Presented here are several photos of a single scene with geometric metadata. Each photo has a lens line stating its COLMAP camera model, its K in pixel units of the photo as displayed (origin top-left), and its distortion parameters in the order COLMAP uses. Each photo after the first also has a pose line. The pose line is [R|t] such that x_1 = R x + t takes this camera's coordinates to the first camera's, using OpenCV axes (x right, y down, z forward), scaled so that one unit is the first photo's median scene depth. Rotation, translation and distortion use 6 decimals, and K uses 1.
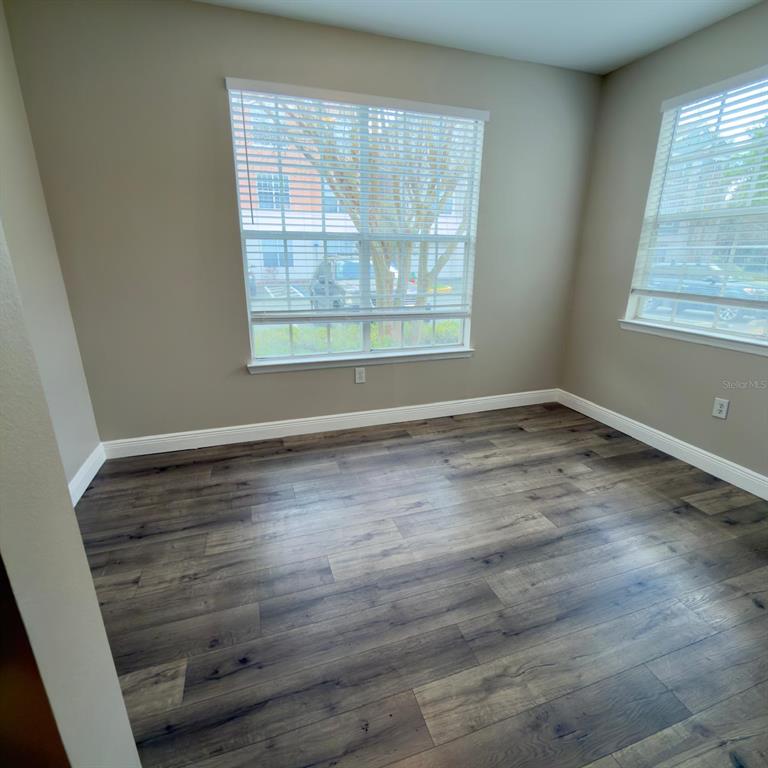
lens RADIAL K [[409.1, 0, 383.0], [0, 409.1, 387.3], [0, 0, 1]] dist [0.007704, -0.002637]
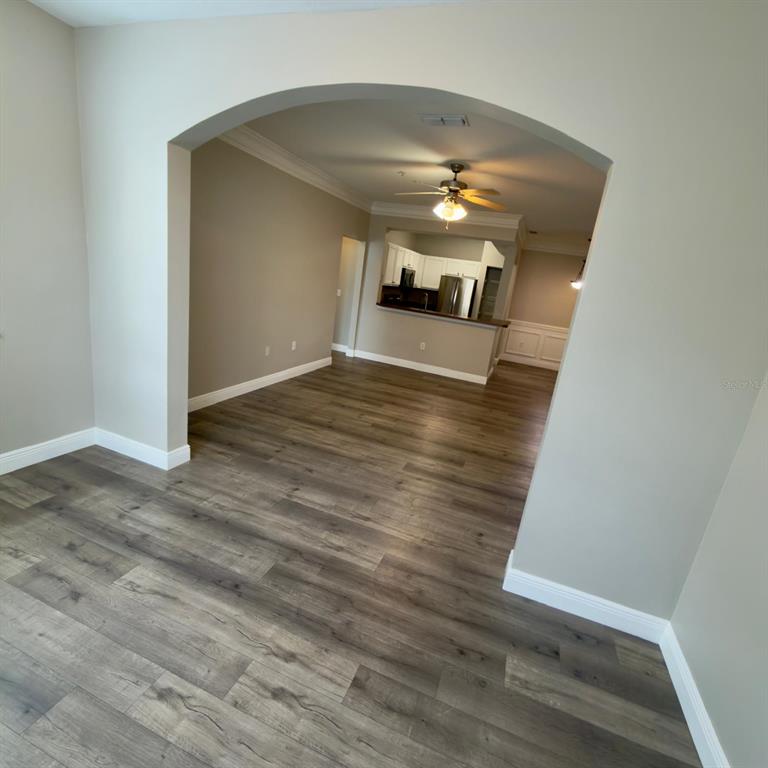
lens RADIAL K [[409.1, 0, 383.4], [0, 409.1, 380.6], [0, 0, 1]] dist [0.007704, -0.002637]
pose [[-0.769951, -0.271271, 0.577570, -0.486395], [0.054625, 0.873793, 0.483220, -0.505181], [-0.635760, 0.403605, -0.657960, 1.221999]]
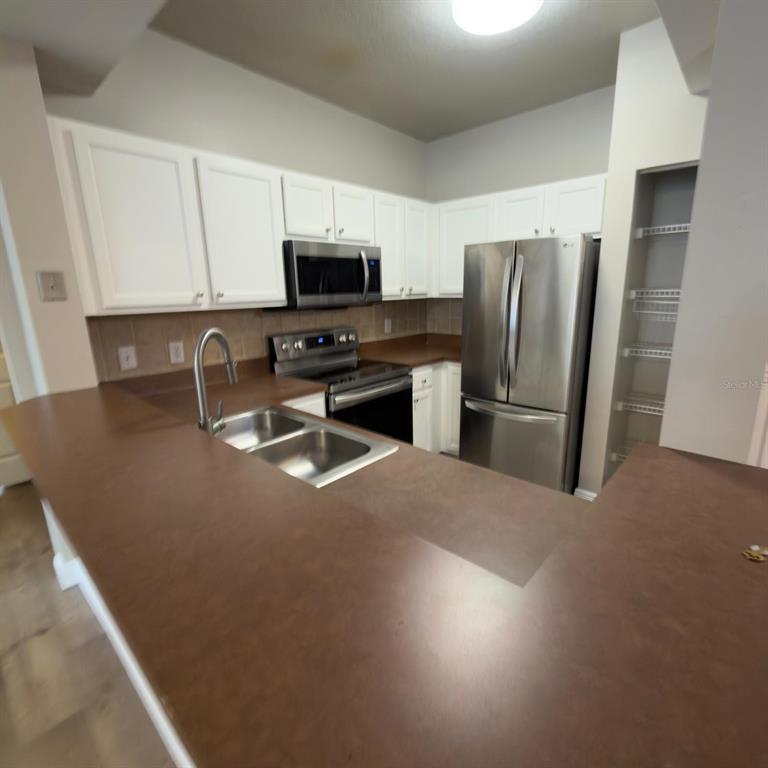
lens RADIAL K [[409.1, 0, 385.8], [0, 409.1, 384.7], [0, 0, 1]] dist [0.007704, -0.002637]
pose [[-0.487039, -0.199642, 0.850256, 0.824053], [0.286807, 0.882976, 0.371612, 0.524465], [-0.824945, 0.424849, -0.372785, -1.711593]]
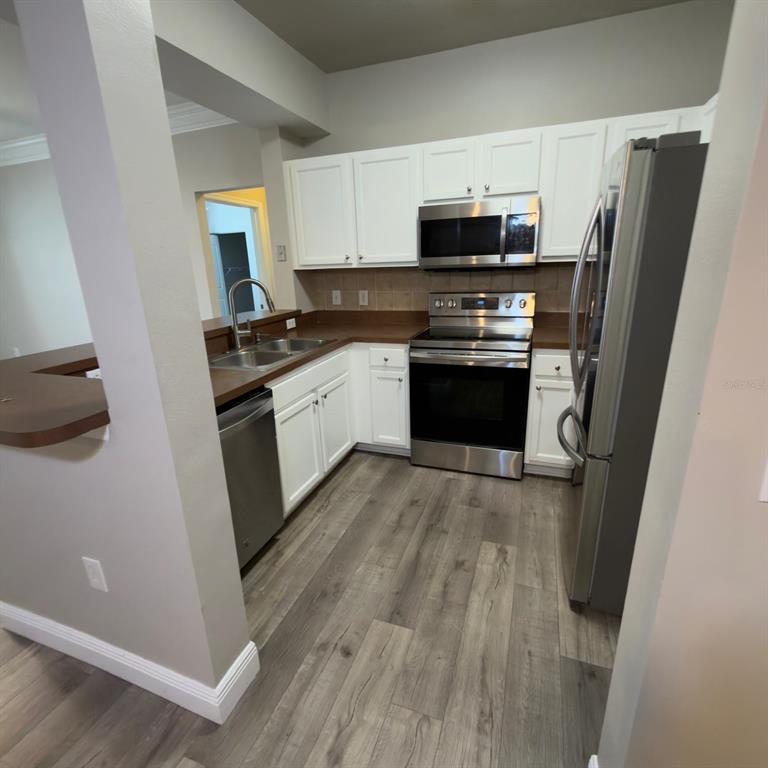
lens RADIAL K [[409.1, 0, 385.7], [0, 409.1, 381.9], [0, 0, 1]] dist [0.007704, -0.002637]
pose [[0.622200, -0.250003, 0.741866, 0.842399], [0.279729, 0.956076, 0.087582, 0.916130], [-0.731176, 0.153028, 0.664803, -2.832056]]
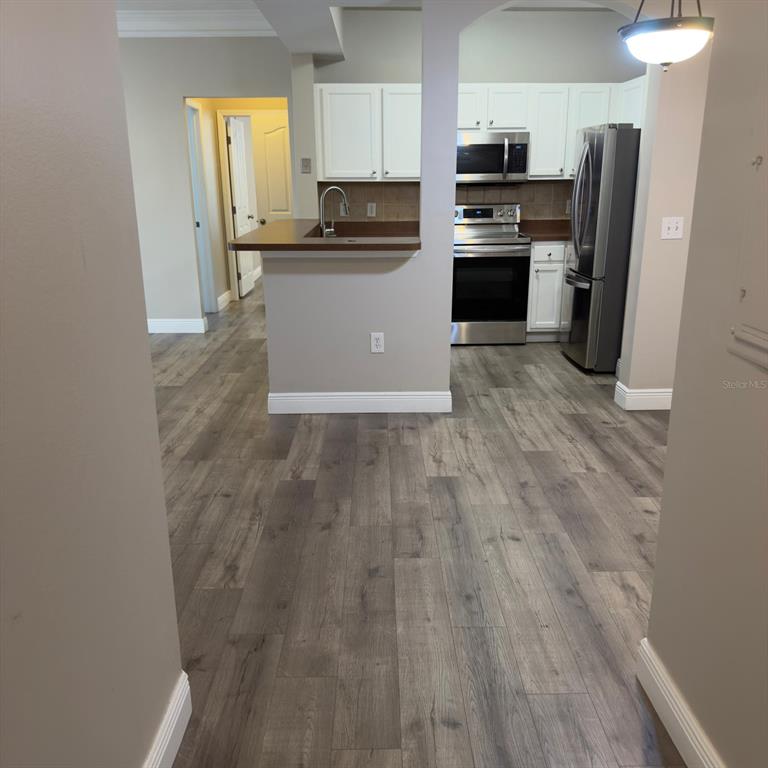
lens RADIAL K [[696.4, 0, 385.1], [0, 696.4, 385.9], [0, 0, 1]] dist [0.092618, 0.000000]
pose [[0.302146, -0.279906, 0.911241, -0.992664], [0.302715, 0.934613, 0.186712, 0.880262], [-0.903920, 0.219432, 0.367121, -2.747382]]
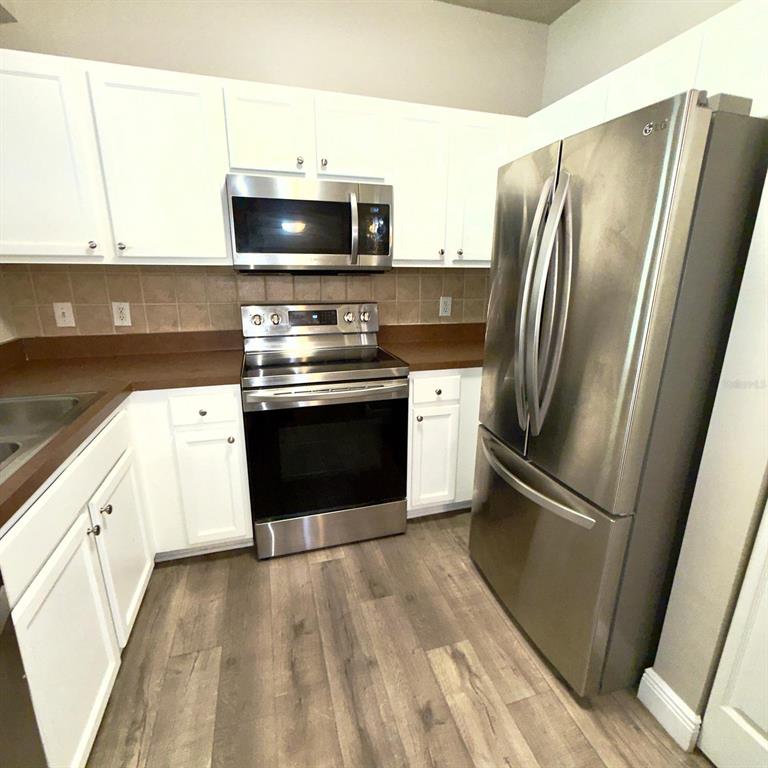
lens RADIAL K [[409.1, 0, 385.1], [0, 409.1, 379.7], [0, 0, 1]] dist [0.007704, -0.002637]
pose [[0.026448, -0.271249, 0.962146, 1.091333], [0.303794, 0.919142, 0.250775, 0.802529], [-0.952371, 0.285662, 0.106714, -2.399684]]
